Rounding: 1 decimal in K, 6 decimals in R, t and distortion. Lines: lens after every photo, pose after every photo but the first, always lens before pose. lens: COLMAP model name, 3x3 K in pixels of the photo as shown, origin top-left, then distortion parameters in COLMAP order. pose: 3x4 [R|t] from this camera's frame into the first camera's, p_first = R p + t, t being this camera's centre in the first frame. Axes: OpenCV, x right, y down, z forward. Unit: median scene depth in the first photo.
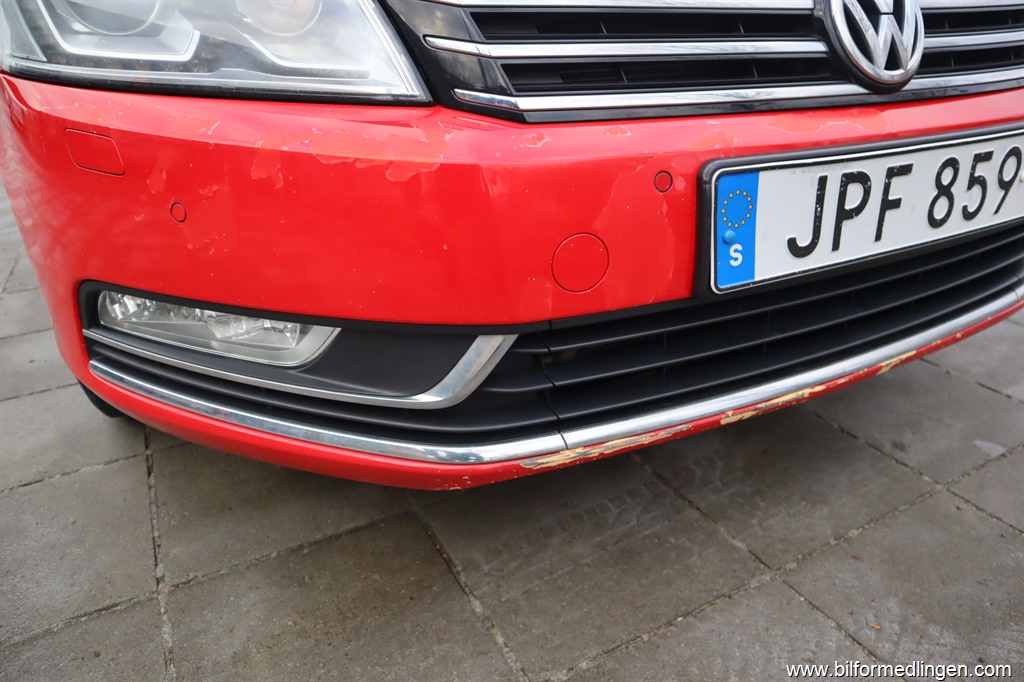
lens RADIAL K [[728.3, 0, 512.0], [0, 728.3, 341.0], [0, 0, 1]] dist [-0.053665, 0.006598]
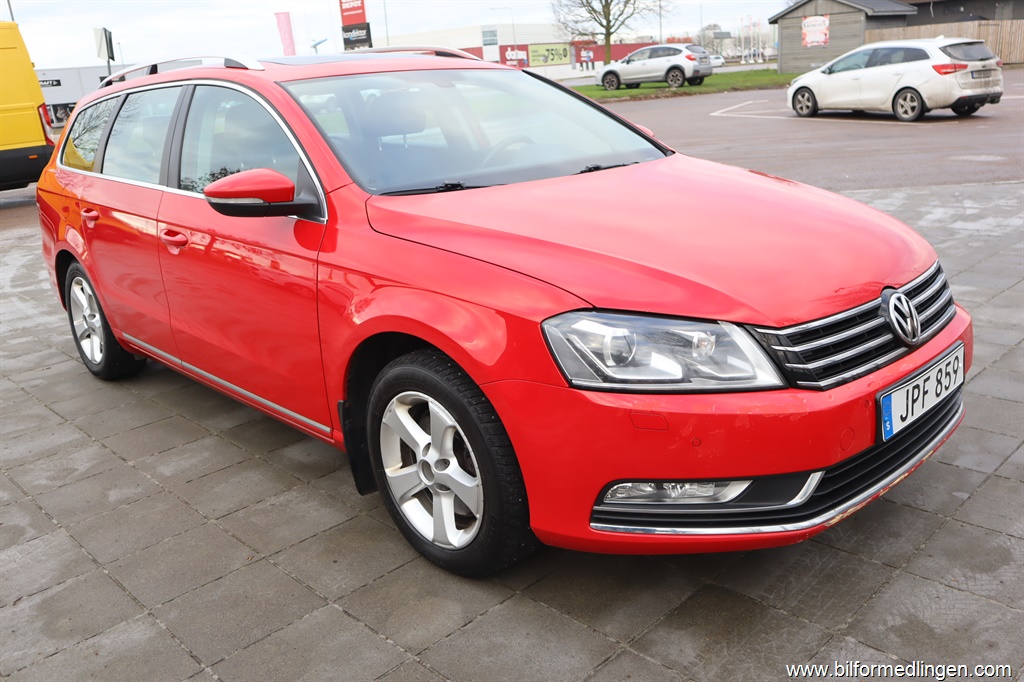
lens RADIAL K [[931.1, 0, 512.0], [0, 931.1, 341.0], [0, 0, 1]] dist [0.018484, 0.014454]
pose [[0.947963, -0.125153, 0.292752, -1.716229], [0.170796, 0.975895, -0.135856, -0.171856], [-0.268693, 0.178787, 0.946488, -1.665773]]
